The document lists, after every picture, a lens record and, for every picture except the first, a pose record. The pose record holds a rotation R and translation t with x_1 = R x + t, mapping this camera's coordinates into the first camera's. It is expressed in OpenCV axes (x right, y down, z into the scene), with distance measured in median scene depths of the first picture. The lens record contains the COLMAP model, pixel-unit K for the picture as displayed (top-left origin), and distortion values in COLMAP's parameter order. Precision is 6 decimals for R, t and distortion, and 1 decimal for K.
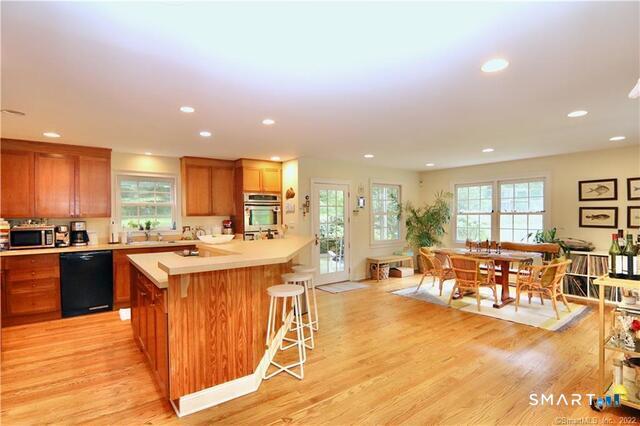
lens RADIAL K [[334.2, 0, 322.9], [0, 334.2, 215.5], [0, 0, 1]] dist [0.002123, -0.002892]
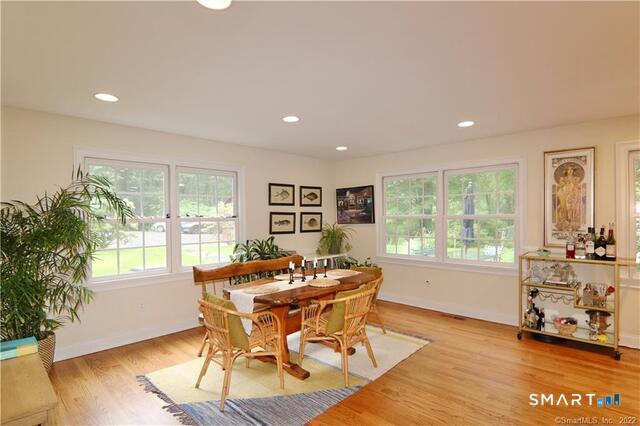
lens RADIAL K [[334.2, 0, 325.1], [0, 334.2, 218.8], [0, 0, 1]] dist [0.002123, -0.002892]
pose [[-0.147763, 0.001339, 0.989022, -0.139835], [0.015161, 0.999885, 0.000911, -0.005584], [-0.988907, 0.015129, -0.147766, 0.986794]]
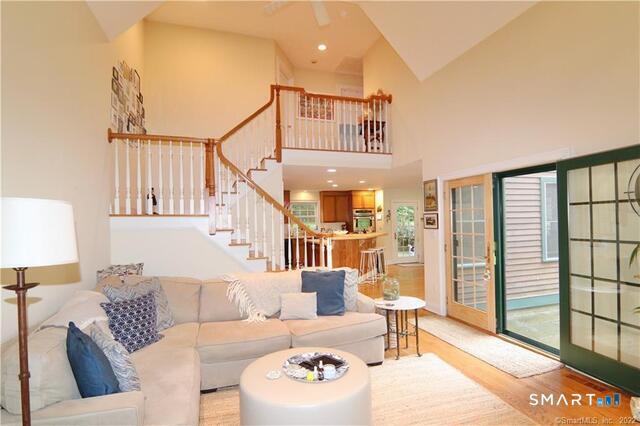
lens RADIAL K [[334.2, 0, 320.2], [0, 334.2, 218.0], [0, 0, 1]] dist [0.002123, -0.002892]
pose [[0.941759, -0.011912, -0.336077, 0.202252], [0.010420, 0.999926, -0.006243, -0.012616], [0.336127, 0.002378, 0.941814, -0.758220]]
